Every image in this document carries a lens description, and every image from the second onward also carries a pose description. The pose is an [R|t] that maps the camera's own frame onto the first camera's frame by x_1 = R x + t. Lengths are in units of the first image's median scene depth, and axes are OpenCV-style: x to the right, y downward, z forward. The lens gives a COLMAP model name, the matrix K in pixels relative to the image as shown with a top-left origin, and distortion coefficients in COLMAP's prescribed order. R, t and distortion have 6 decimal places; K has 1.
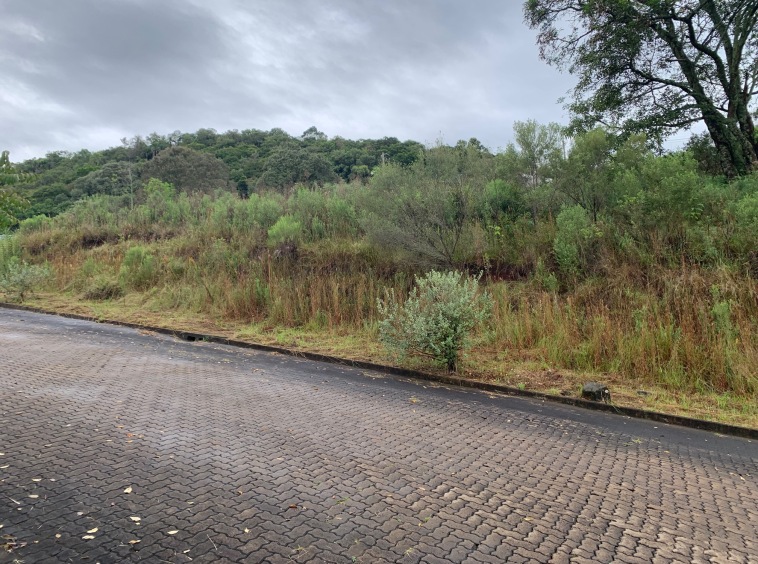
lens RADIAL K [[574.7, 0, 380.3], [0, 574.7, 280.5], [0, 0, 1]] dist [0.041978, -0.084012]
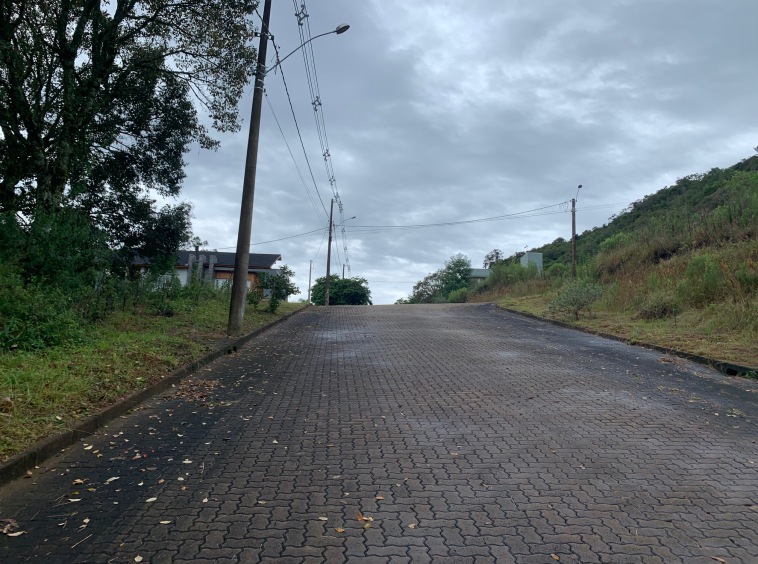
lens RADIAL K [[574.7, 0, 380.3], [0, 574.7, 280.5], [0, 0, 1]] dist [0.041978, -0.084012]
pose [[0.523726, -0.056983, -0.849979, 0.034671], [0.020635, 0.998316, -0.054213, 0.014450], [0.851637, 0.010854, 0.524020, 0.204931]]
